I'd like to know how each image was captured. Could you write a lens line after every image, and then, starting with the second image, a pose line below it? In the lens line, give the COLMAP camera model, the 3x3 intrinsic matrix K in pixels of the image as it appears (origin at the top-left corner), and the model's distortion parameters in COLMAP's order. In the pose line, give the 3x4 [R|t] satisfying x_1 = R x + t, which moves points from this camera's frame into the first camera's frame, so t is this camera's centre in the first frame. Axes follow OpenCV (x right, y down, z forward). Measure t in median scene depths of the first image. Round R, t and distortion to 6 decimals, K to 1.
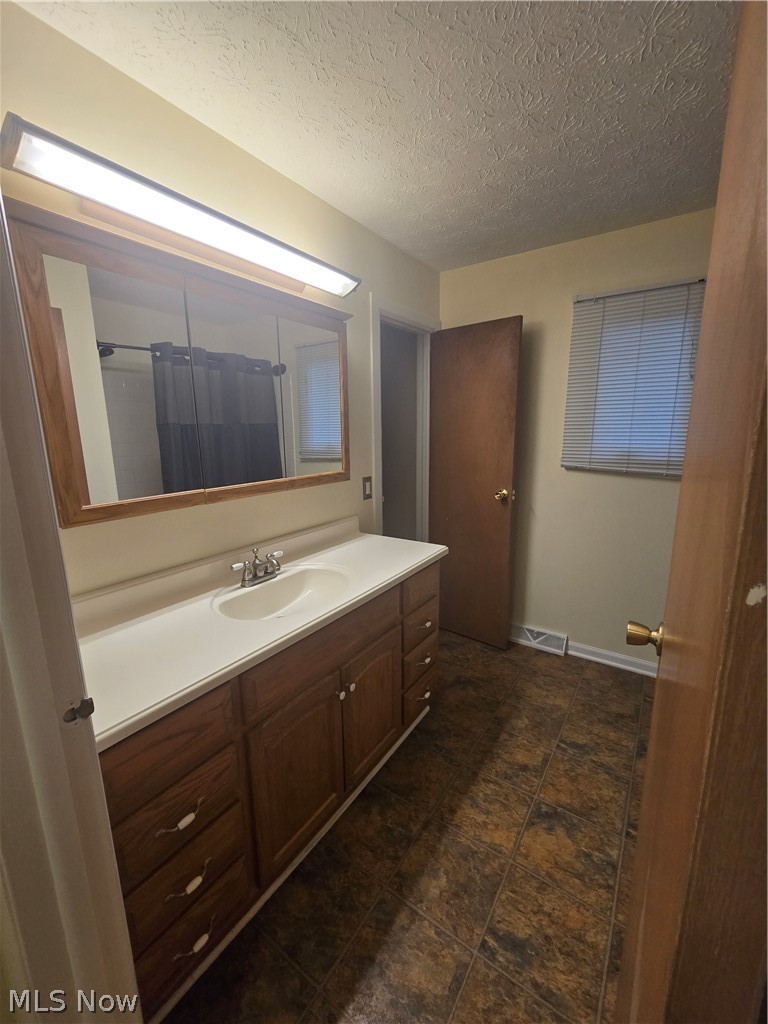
lens RADIAL K [[419.2, 0, 387.1], [0, 419.2, 511.4], [0, 0, 1]] dist [0.001721, -0.001394]
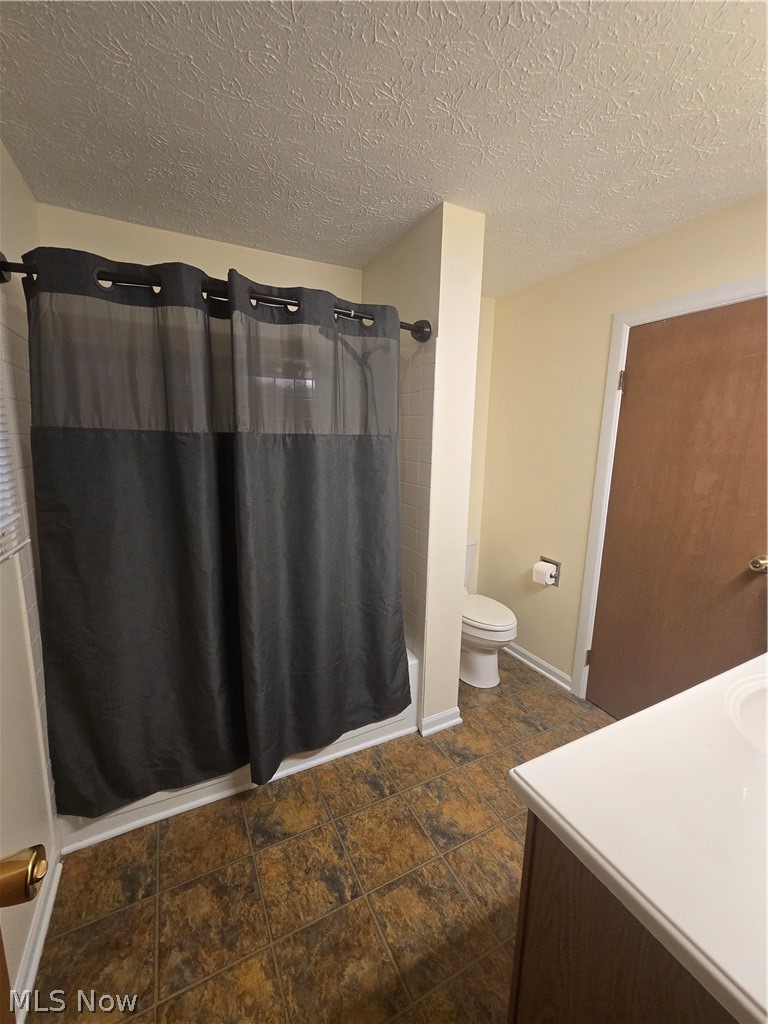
lens RADIAL K [[419.2, 0, 386.1], [0, 419.2, 511.0], [0, 0, 1]] dist [0.001721, -0.001394]
pose [[-0.879946, -0.067894, 0.470197, -0.297243], [0.101904, 0.939724, 0.326397, -0.308204], [-0.464016, 0.335127, -0.819987, 1.465844]]
